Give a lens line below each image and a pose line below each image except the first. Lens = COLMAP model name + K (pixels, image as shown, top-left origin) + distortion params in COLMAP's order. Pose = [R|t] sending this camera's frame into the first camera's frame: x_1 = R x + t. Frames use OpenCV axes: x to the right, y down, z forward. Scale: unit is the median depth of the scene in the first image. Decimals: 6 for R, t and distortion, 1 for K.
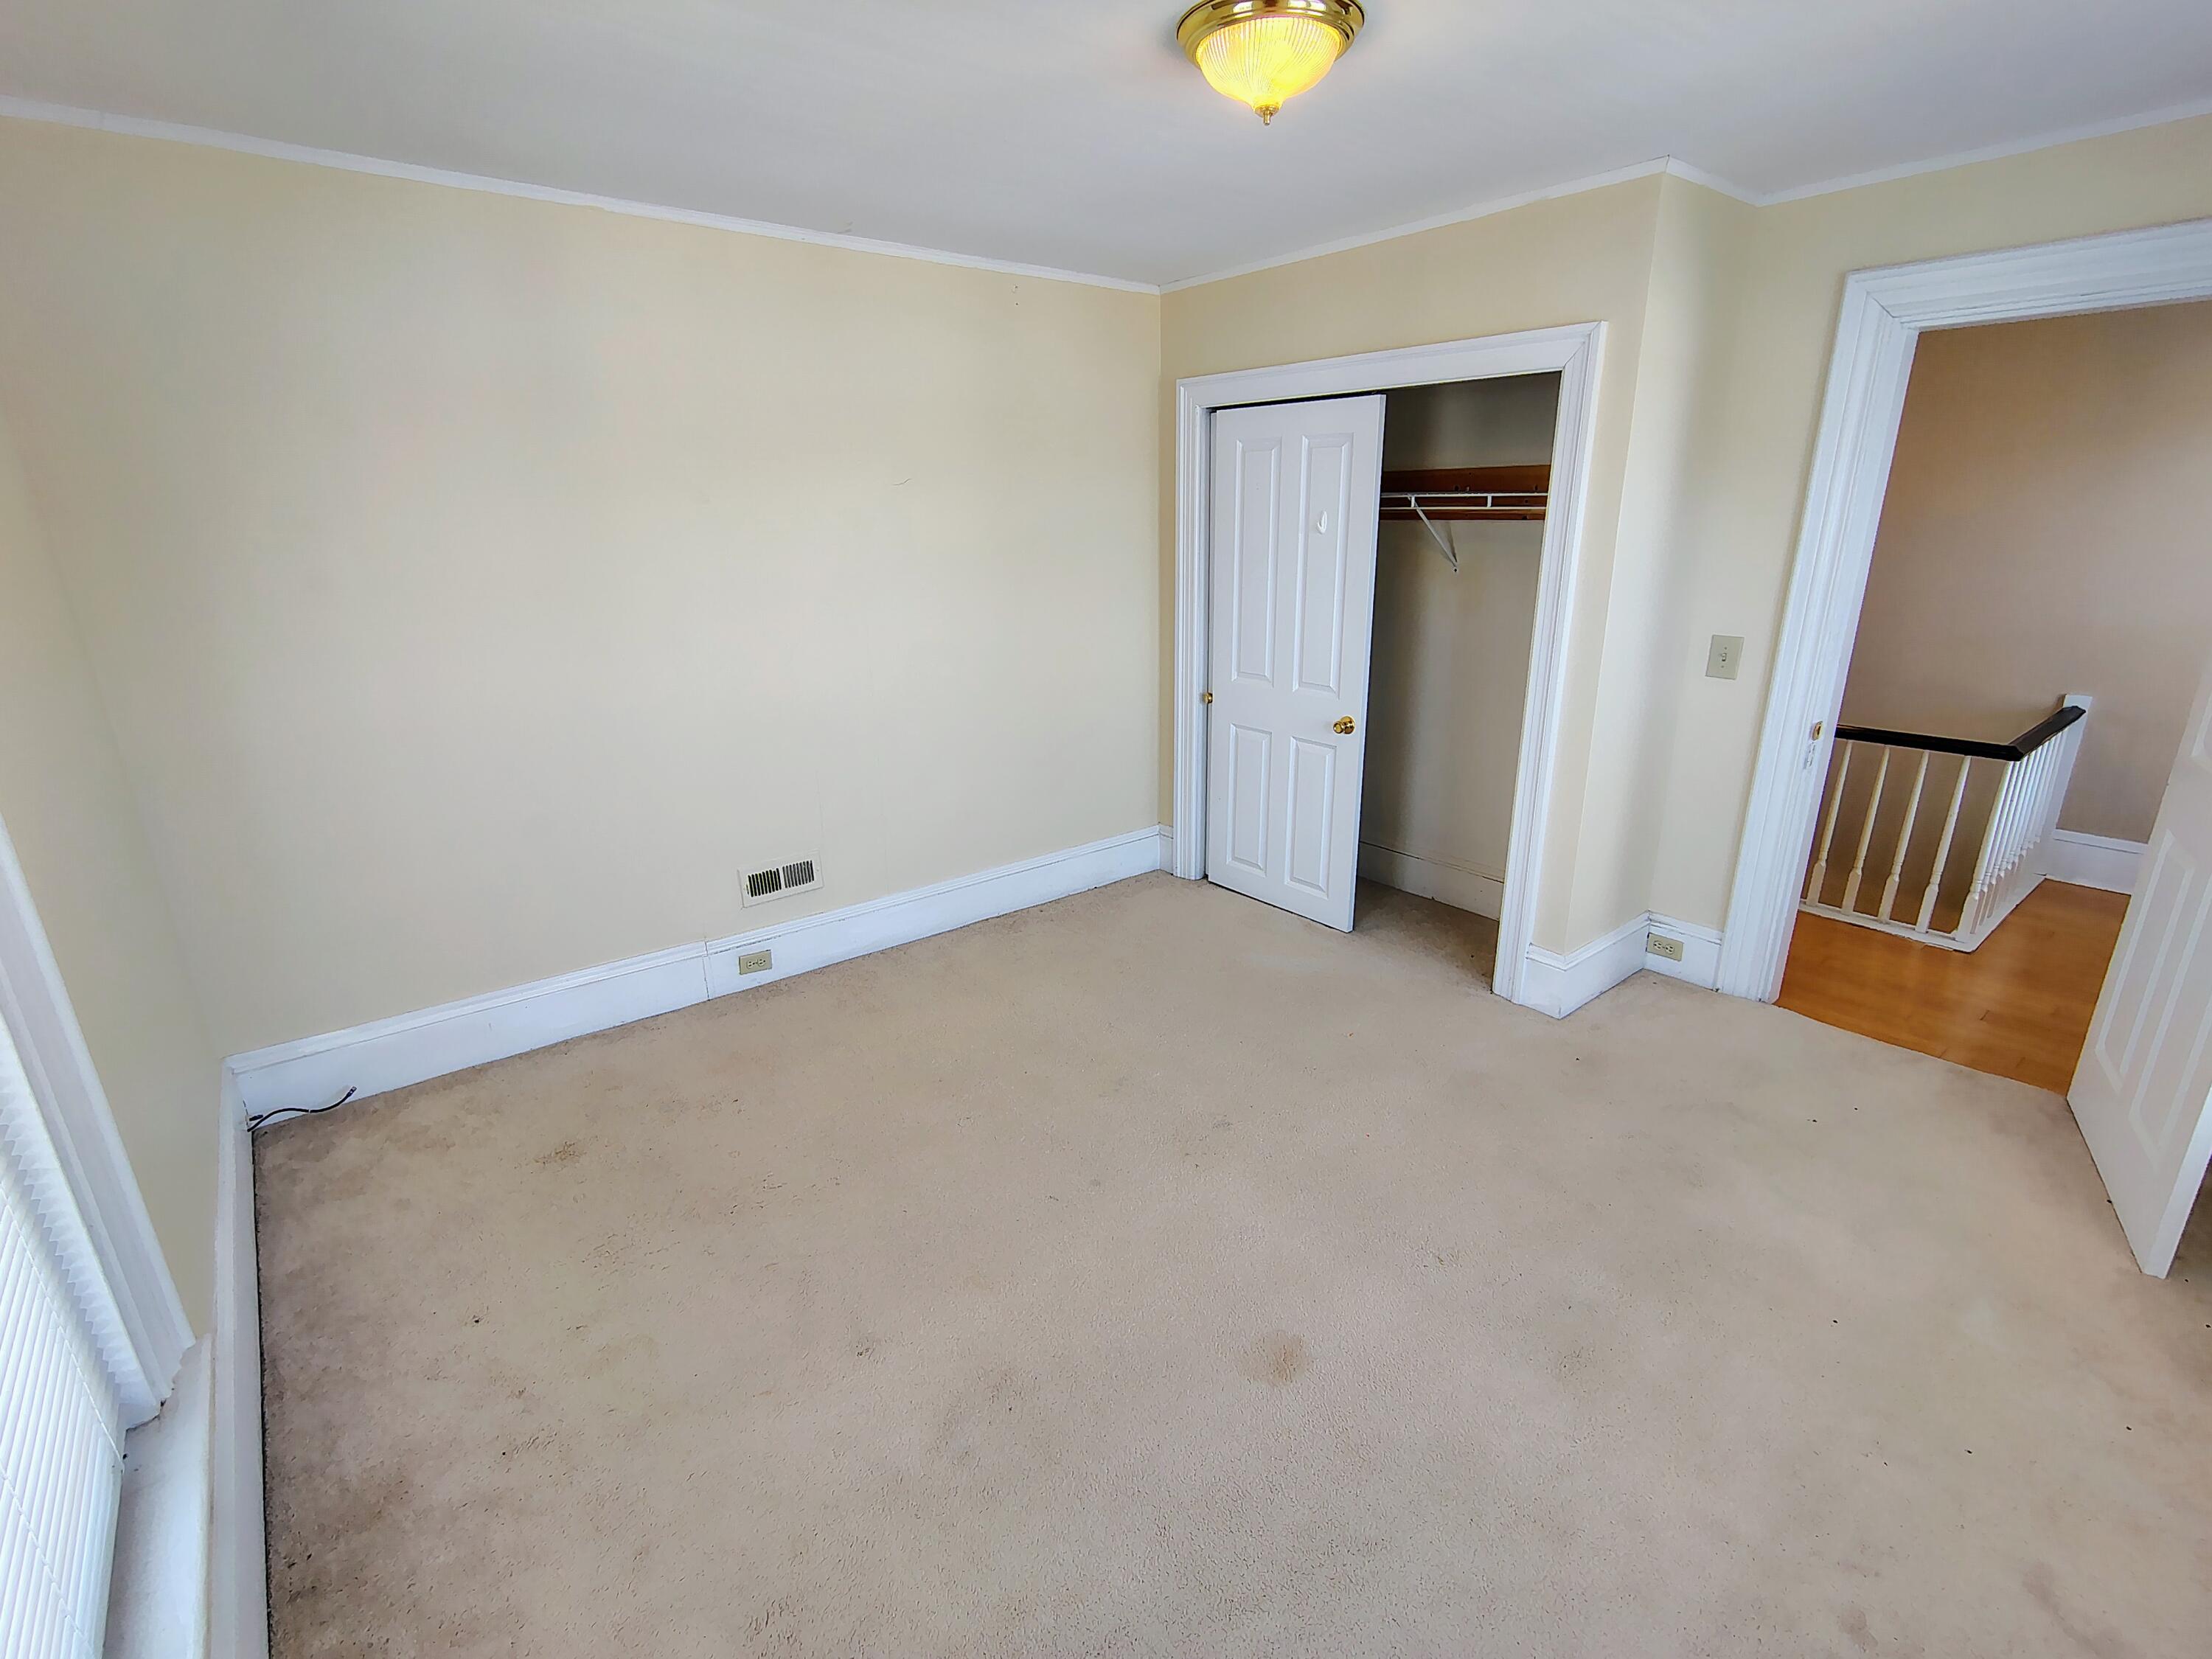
lens RADIAL K [[1031.8, 0, 1102.6], [0, 1031.8, 828.0], [0, 0, 1]] dist [-0.008573, 0.008964]
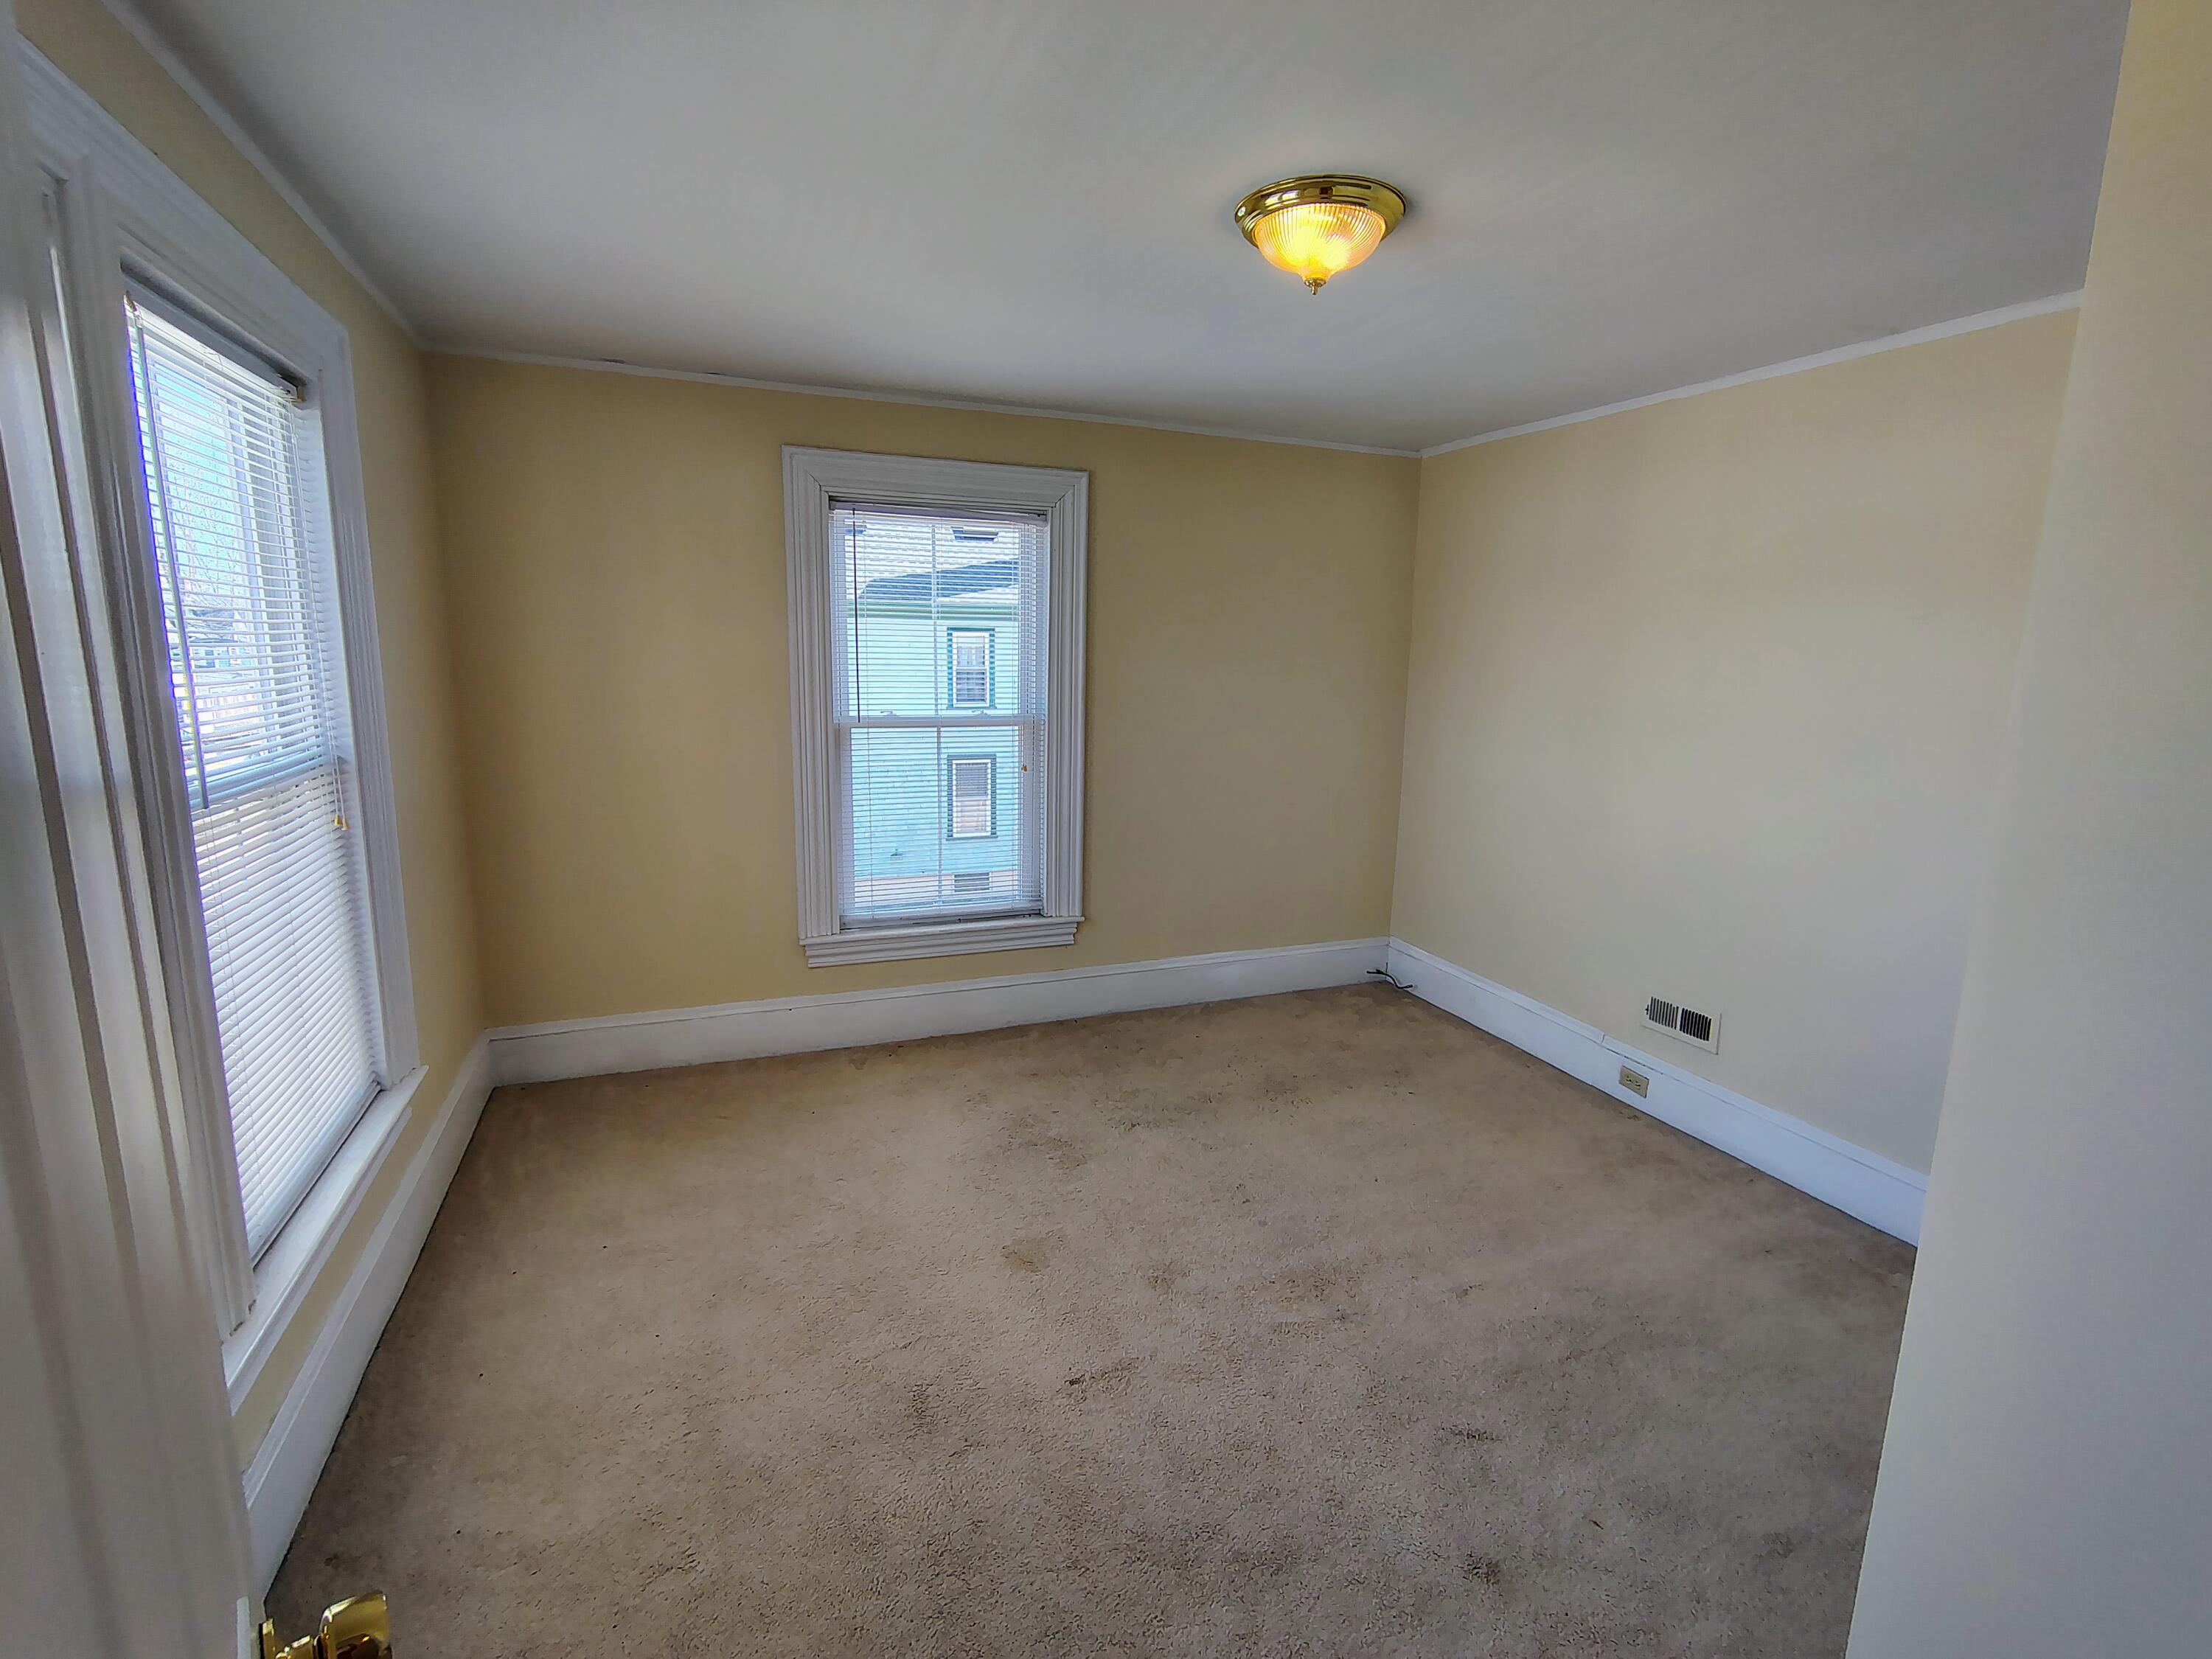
lens RADIAL K [[1031.8, 0, 1102.6], [0, 1031.8, 828.0], [0, 0, 1]] dist [-0.008573, 0.008964]
pose [[-0.300459, 0.174717, -0.937656, 0.745291], [-0.296886, 0.917110, 0.266022, -0.217839], [0.906412, 0.358306, -0.223683, 0.691569]]
